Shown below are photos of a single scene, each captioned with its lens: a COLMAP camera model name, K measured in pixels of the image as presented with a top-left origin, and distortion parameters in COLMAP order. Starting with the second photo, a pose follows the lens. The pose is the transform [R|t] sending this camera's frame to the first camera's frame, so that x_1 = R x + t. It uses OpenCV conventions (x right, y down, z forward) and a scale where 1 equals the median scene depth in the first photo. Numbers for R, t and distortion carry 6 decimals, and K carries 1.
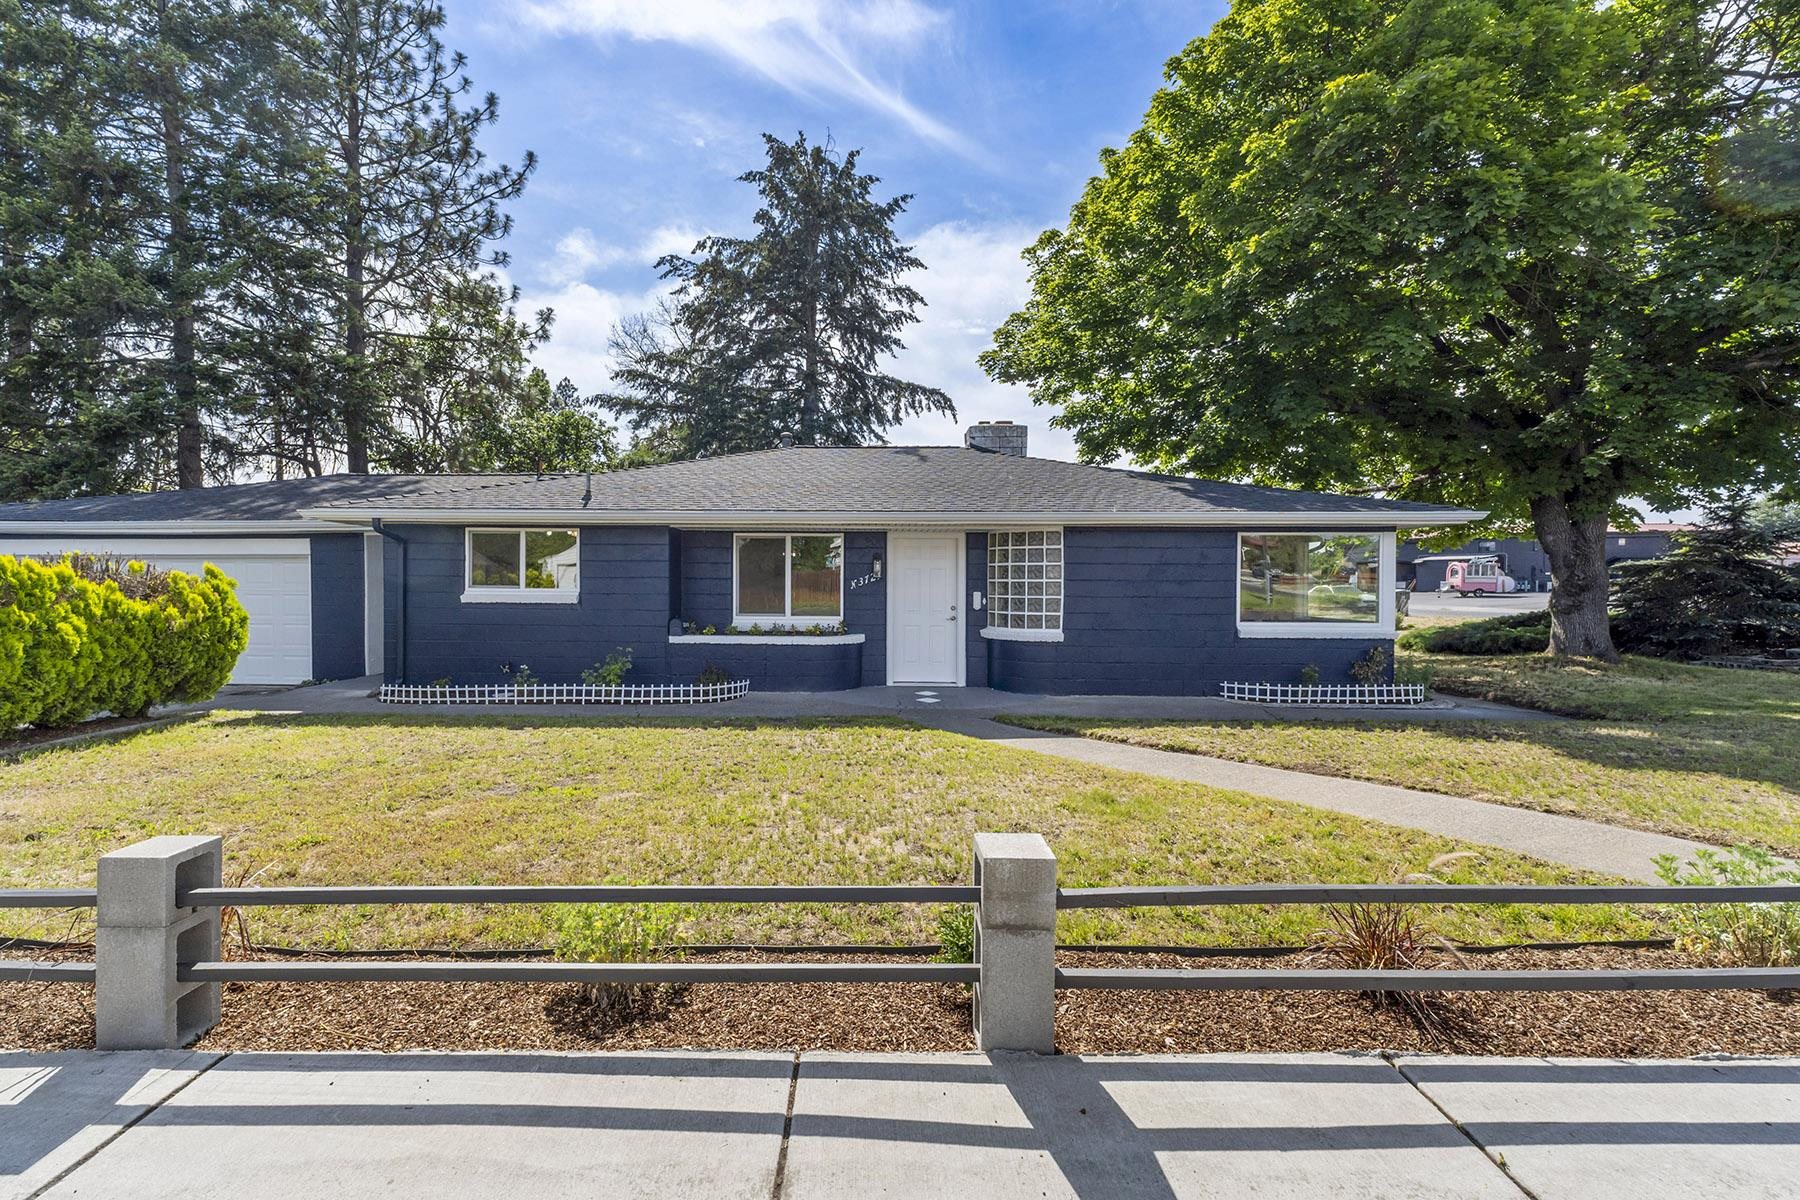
lens RADIAL K [[759.1, 0, 888.0], [0, 759.1, 590.9], [0, 0, 1]] dist [0.006211, -0.001653]
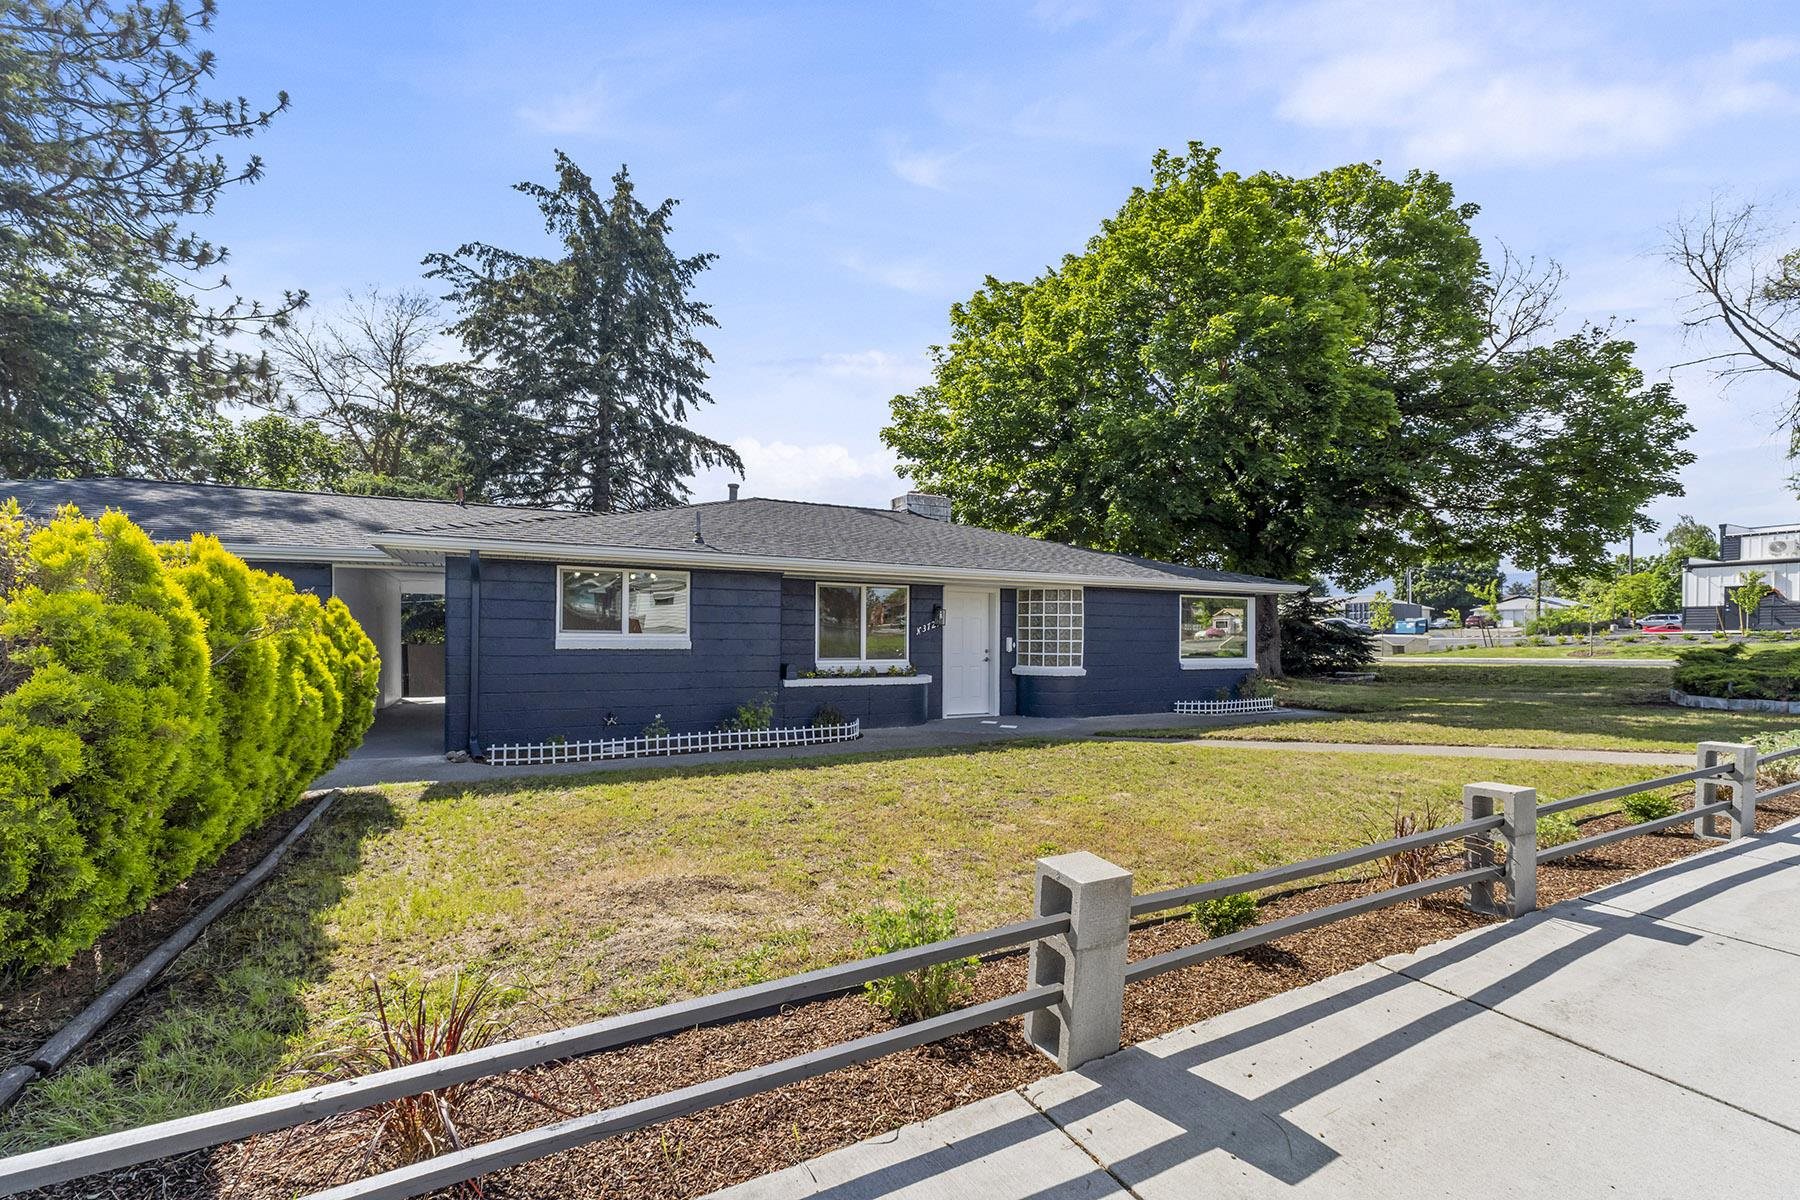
lens RADIAL K [[759.1, 0, 822.3], [0, 759.1, 634.8], [0, 0, 1]] dist [0.006211, -0.001653]
pose [[0.881176, 0.001862, 0.472785, -0.708859], [0.003319, 0.999943, -0.010125, 0.008338], [-0.472777, 0.010491, 0.881120, 0.067194]]
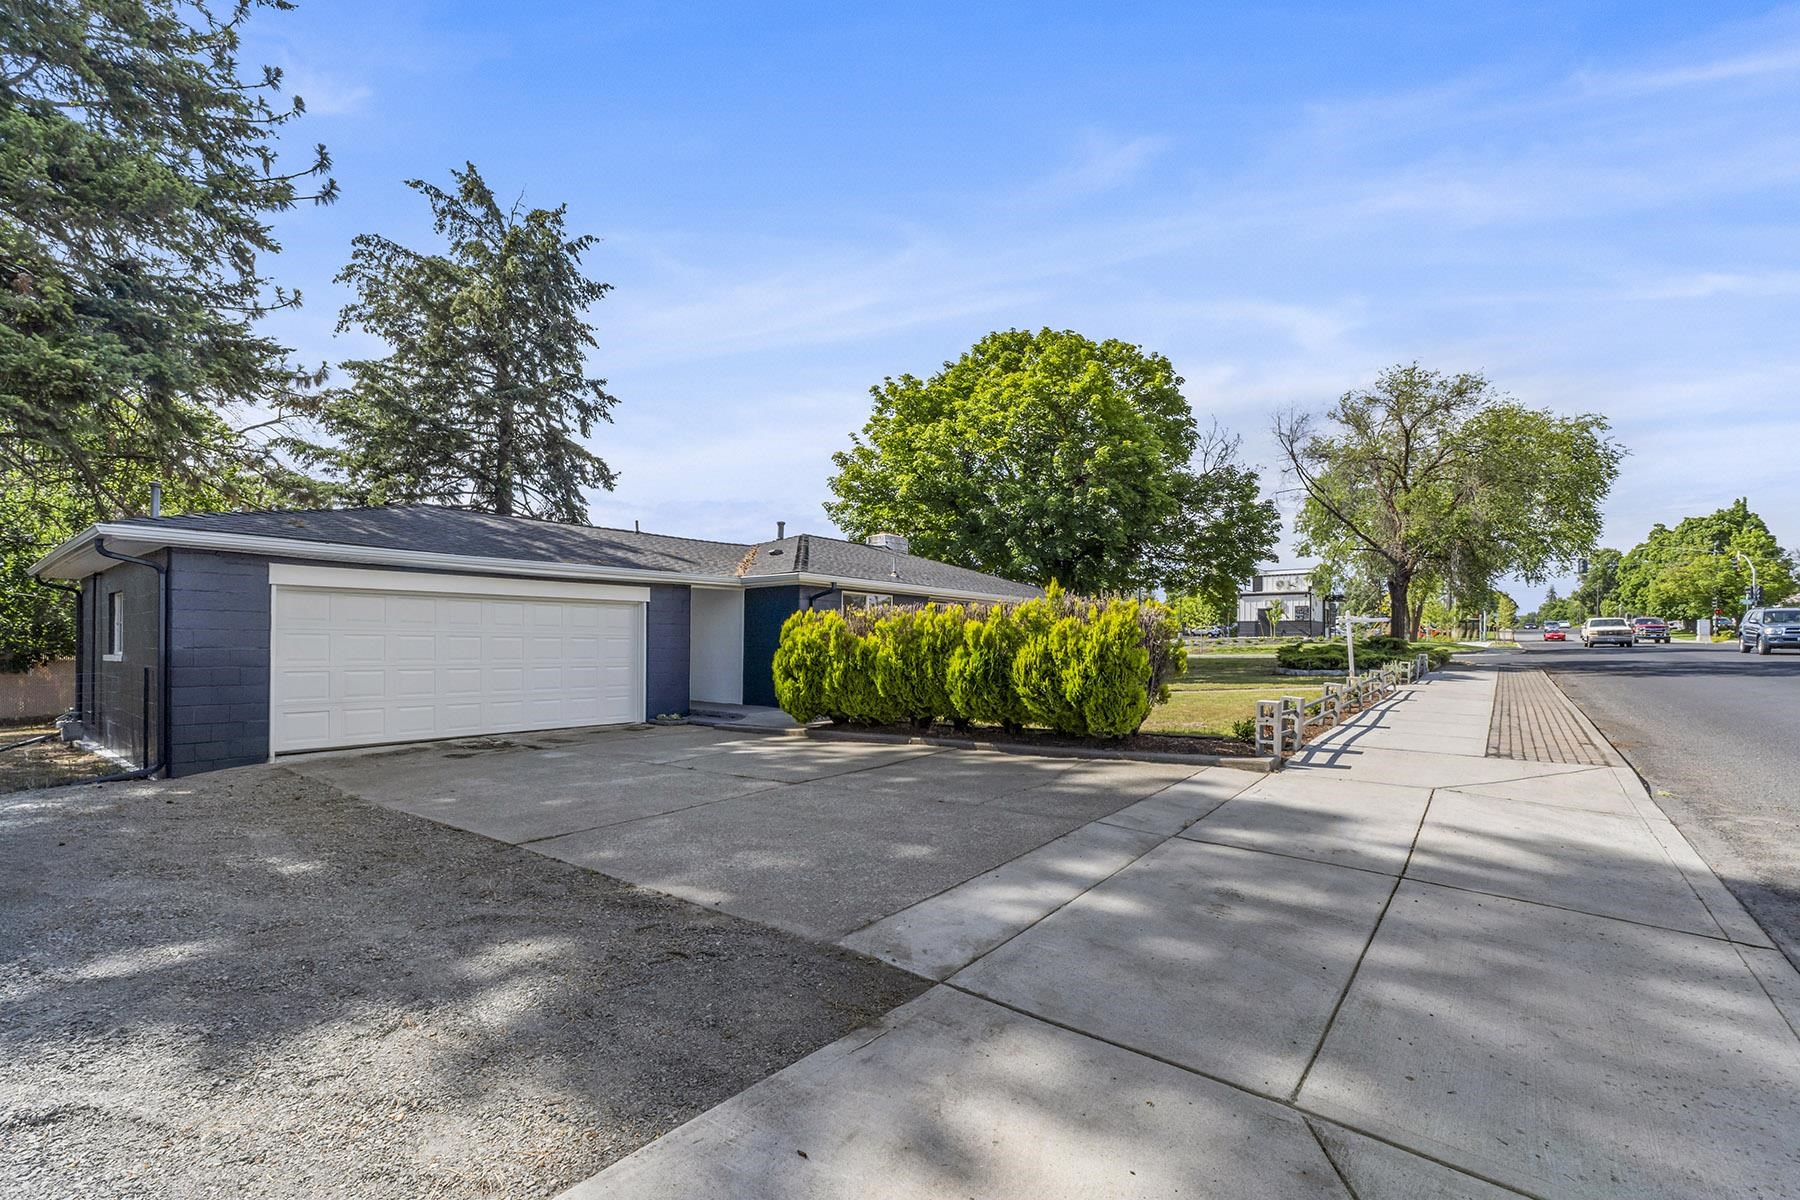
lens RADIAL K [[759.1, 0, 848.5], [0, 759.1, 634.8], [0, 0, 1]] dist [0.006211, -0.001653]
pose [[0.621554, 0.008493, 0.783325, -1.337795], [0.004707, 0.999883, -0.014576, 0.016117], [-0.783357, 0.012747, 0.621441, 0.092133]]
